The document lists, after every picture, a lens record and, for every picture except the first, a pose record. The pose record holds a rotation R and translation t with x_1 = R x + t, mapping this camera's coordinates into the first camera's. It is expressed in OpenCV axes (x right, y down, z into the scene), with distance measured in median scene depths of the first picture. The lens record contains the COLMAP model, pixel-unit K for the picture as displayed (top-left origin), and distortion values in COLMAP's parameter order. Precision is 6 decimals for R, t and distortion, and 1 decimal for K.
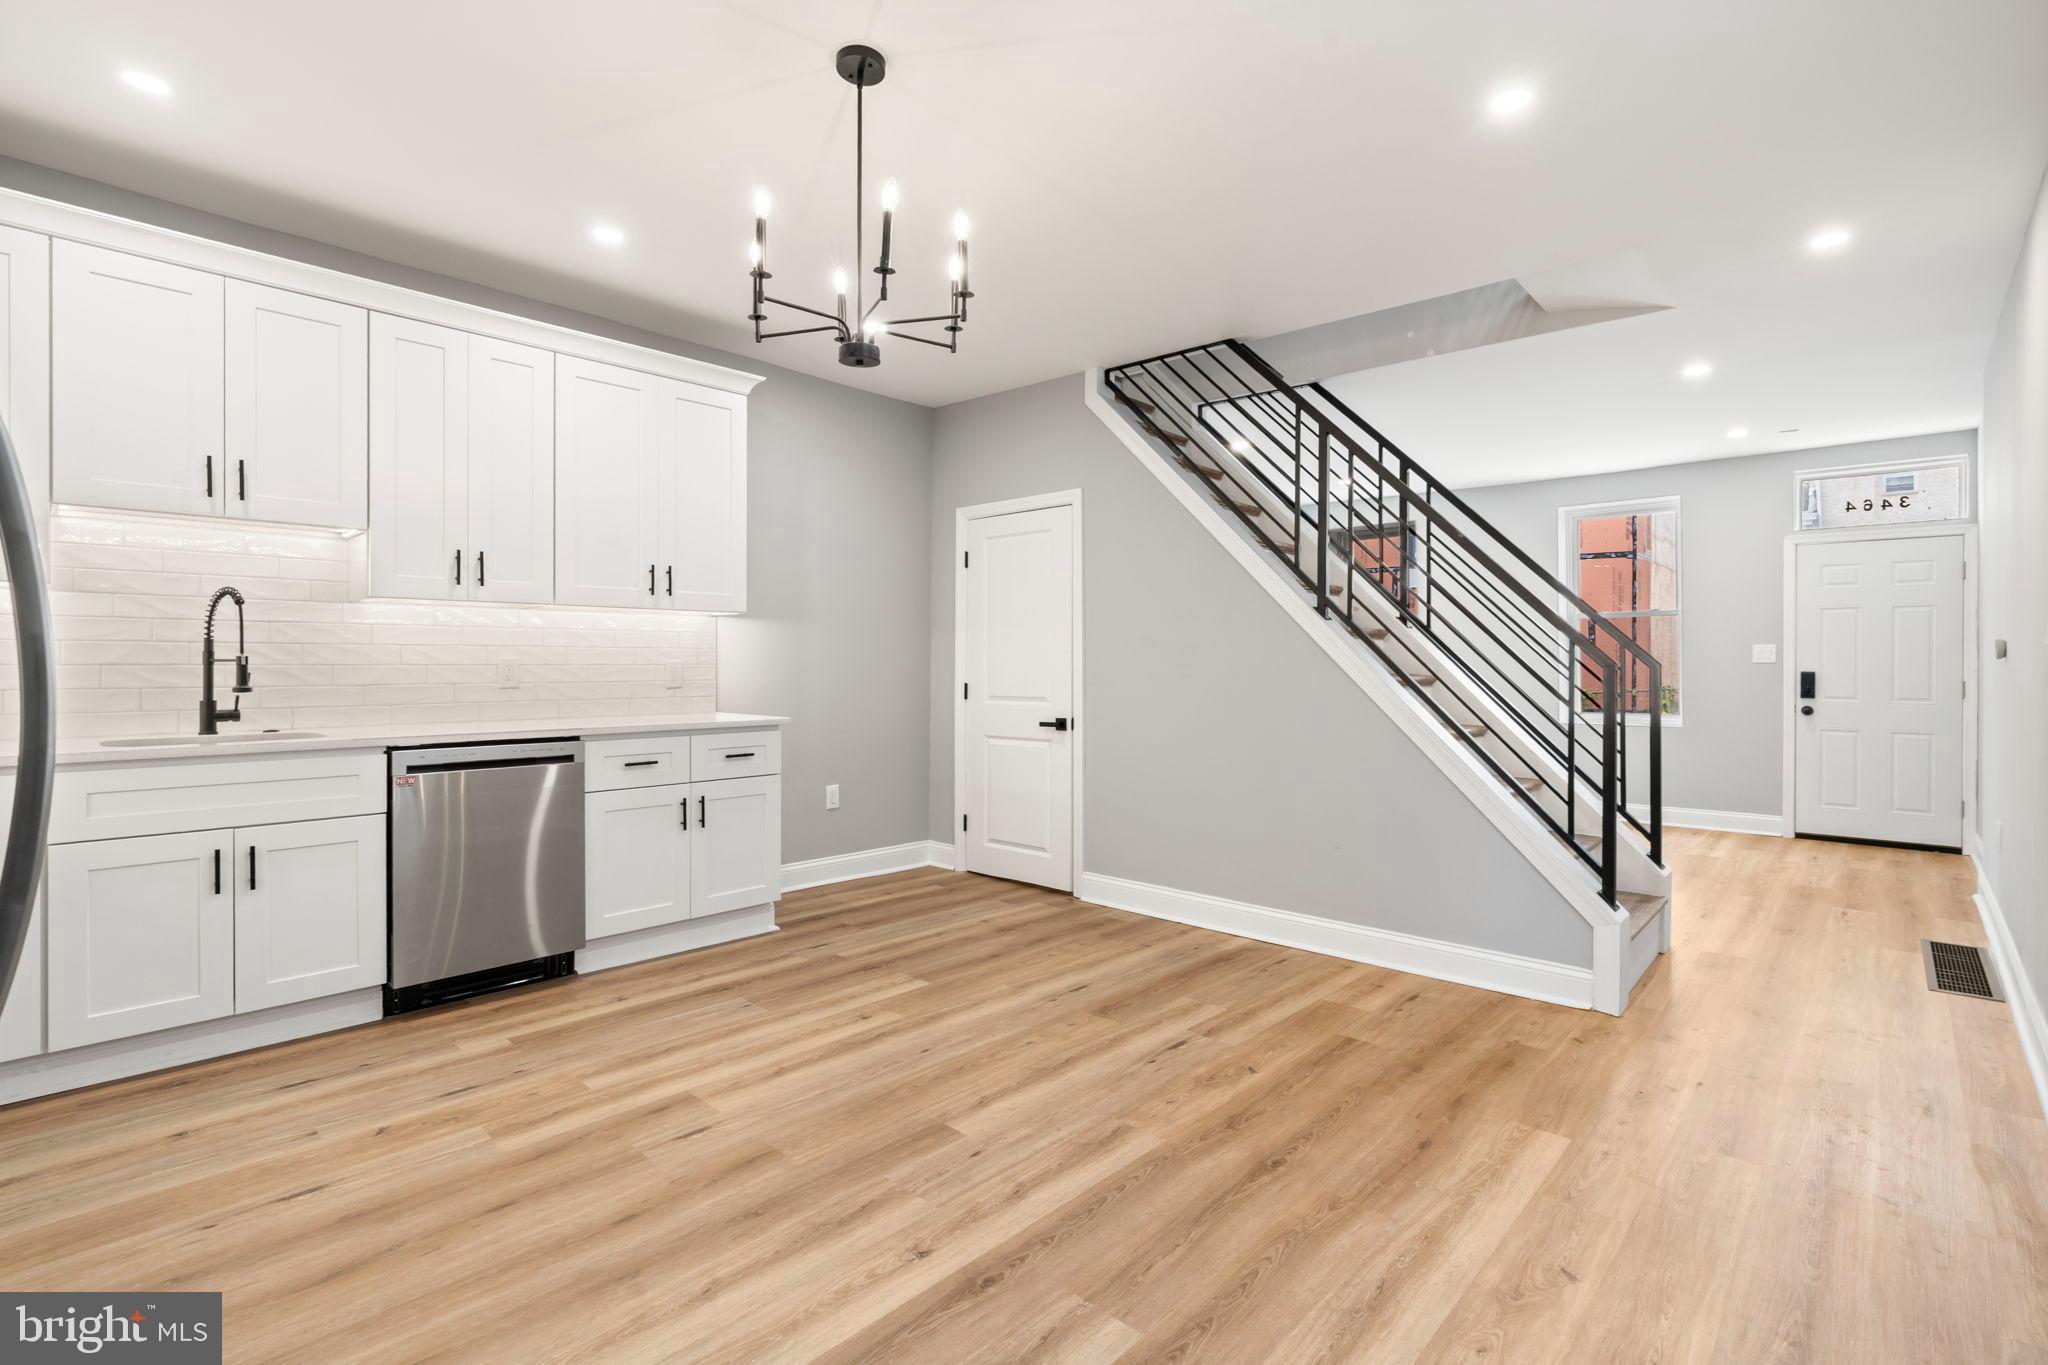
lens RADIAL K [[934.9, 0, 1026.1], [0, 934.9, 665.1], [0, 0, 1]] dist [-0.012233, 0.004606]
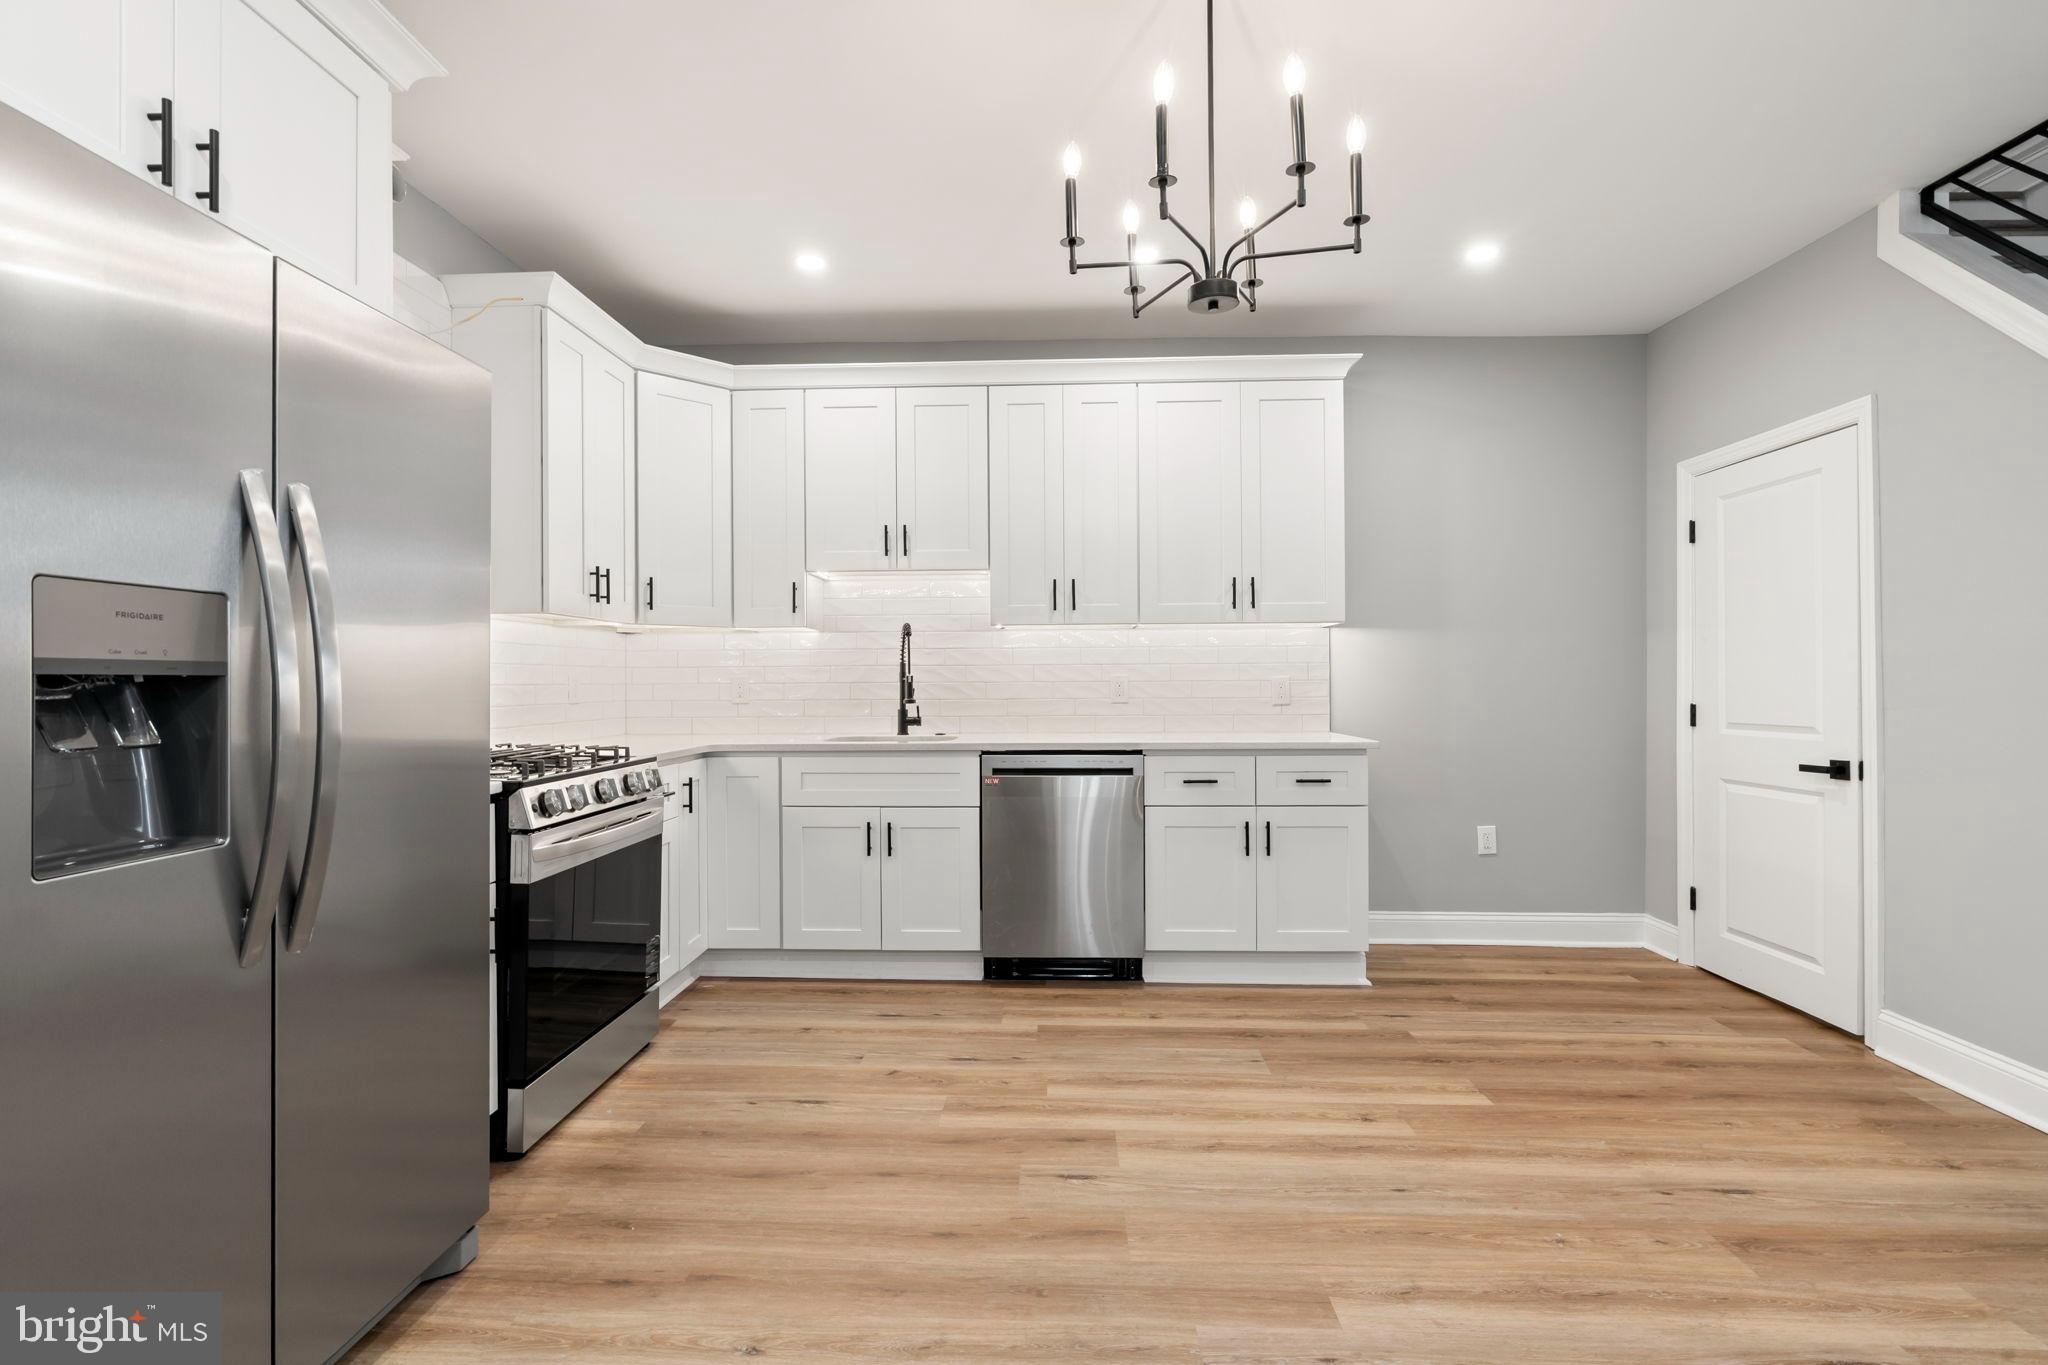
lens RADIAL K [[934.9, 0, 1029.7], [0, 934.9, 678.4], [0, 0, 1]] dist [-0.012233, 0.004606]
pose [[0.656547, -0.008322, -0.754239, 0.254909], [0.004759, 0.999965, -0.006890, 0.004152], [0.754270, 0.000934, 0.656564, 0.270827]]
